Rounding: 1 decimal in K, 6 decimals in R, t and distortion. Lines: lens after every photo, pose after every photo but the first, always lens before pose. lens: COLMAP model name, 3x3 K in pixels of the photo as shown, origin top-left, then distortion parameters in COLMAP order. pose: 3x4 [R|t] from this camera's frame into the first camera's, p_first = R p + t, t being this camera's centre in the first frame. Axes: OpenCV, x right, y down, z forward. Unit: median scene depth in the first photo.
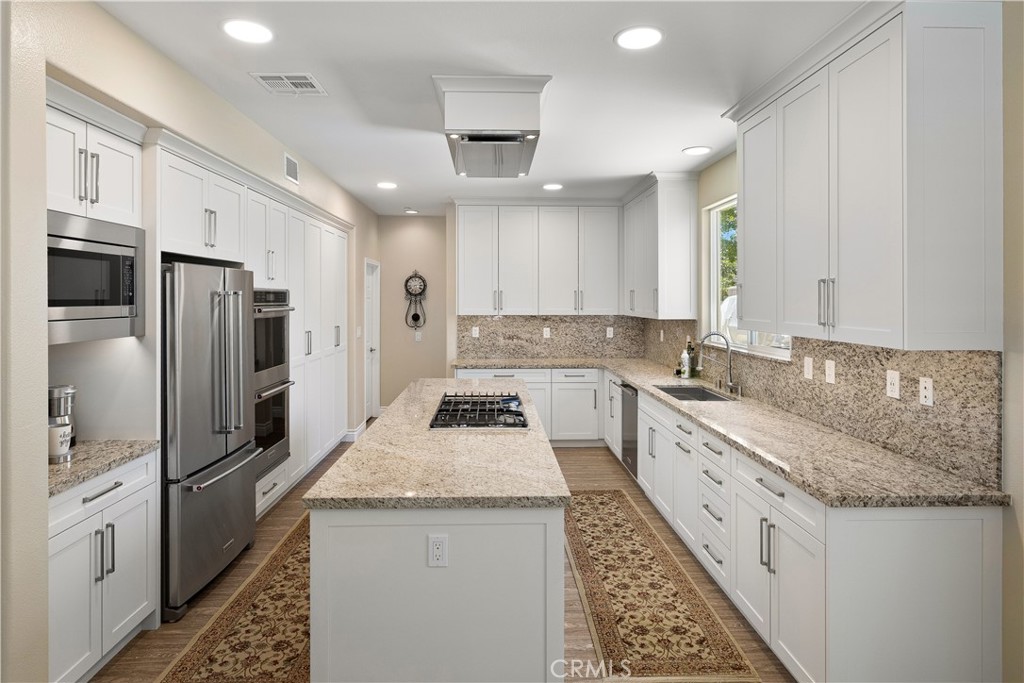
lens RADIAL K [[570.7, 0, 508.6], [0, 570.7, 299.8], [0, 0, 1]] dist [0.000746, 0.000598]
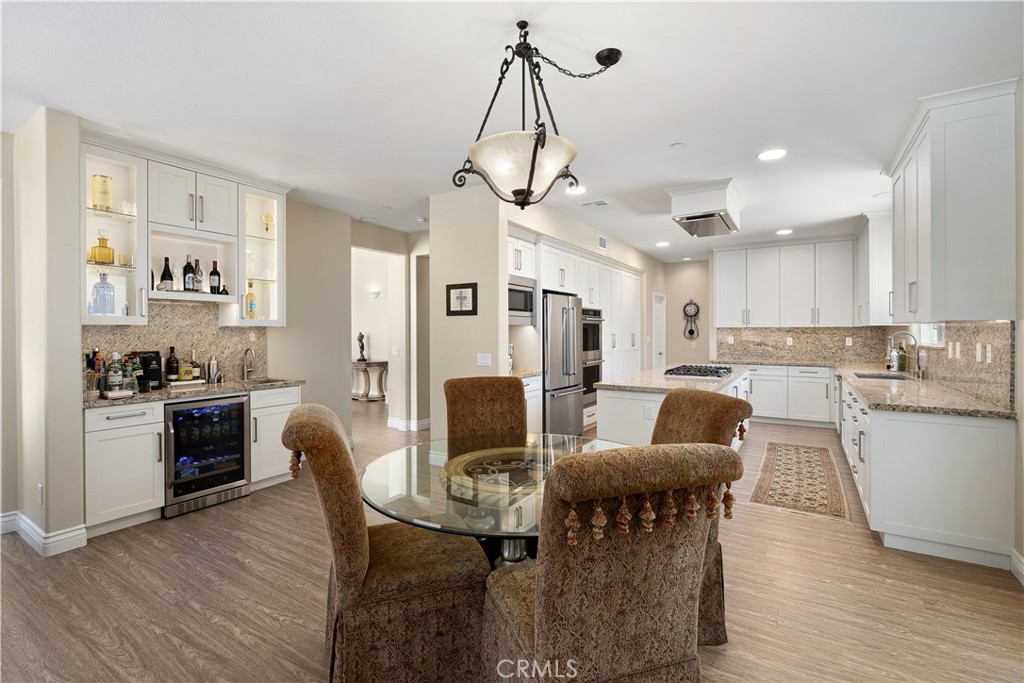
lens RADIAL K [[458.4, 0, 513.5], [0, 458.4, 332.0], [0, 0, 1]] dist [-0.005740, 0.000010]
pose [[0.826257, -0.002345, -0.563288, 0.300853], [0.001683, 0.999997, -0.001696, 0.082987], [0.563290, 0.000453, 0.826259, -0.531287]]
